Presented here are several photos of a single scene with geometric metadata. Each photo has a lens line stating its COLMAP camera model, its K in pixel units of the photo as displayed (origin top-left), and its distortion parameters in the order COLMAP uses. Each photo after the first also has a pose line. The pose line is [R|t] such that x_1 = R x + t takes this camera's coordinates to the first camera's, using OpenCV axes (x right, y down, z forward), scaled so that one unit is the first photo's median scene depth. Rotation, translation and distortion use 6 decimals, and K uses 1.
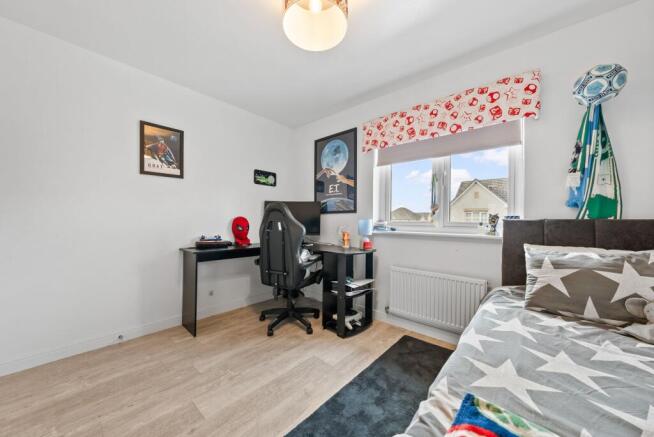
lens RADIAL K [[242.0, 0, 328.0], [0, 242.0, 218.6], [0, 0, 1]] dist [-0.001196, -0.000111]
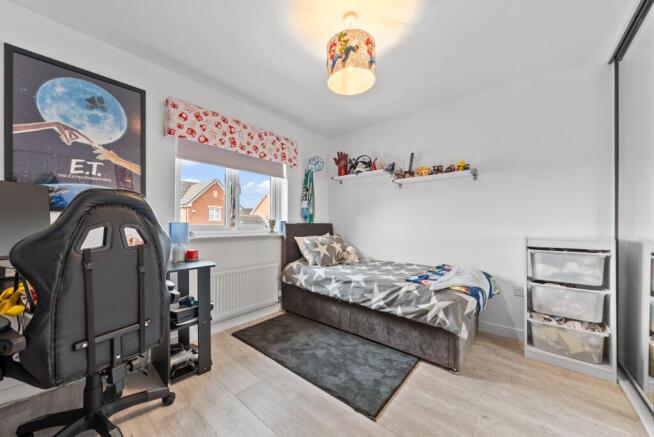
lens RADIAL K [[242.0, 0, 324.4], [0, 242.0, 223.1], [0, 0, 1]] dist [-0.001196, -0.000111]
pose [[-0.036679, 0.004992, 0.999315, -0.712671], [0.003110, 0.999983, -0.004881, 0.009325], [-0.999322, 0.002929, -0.036694, 0.612351]]
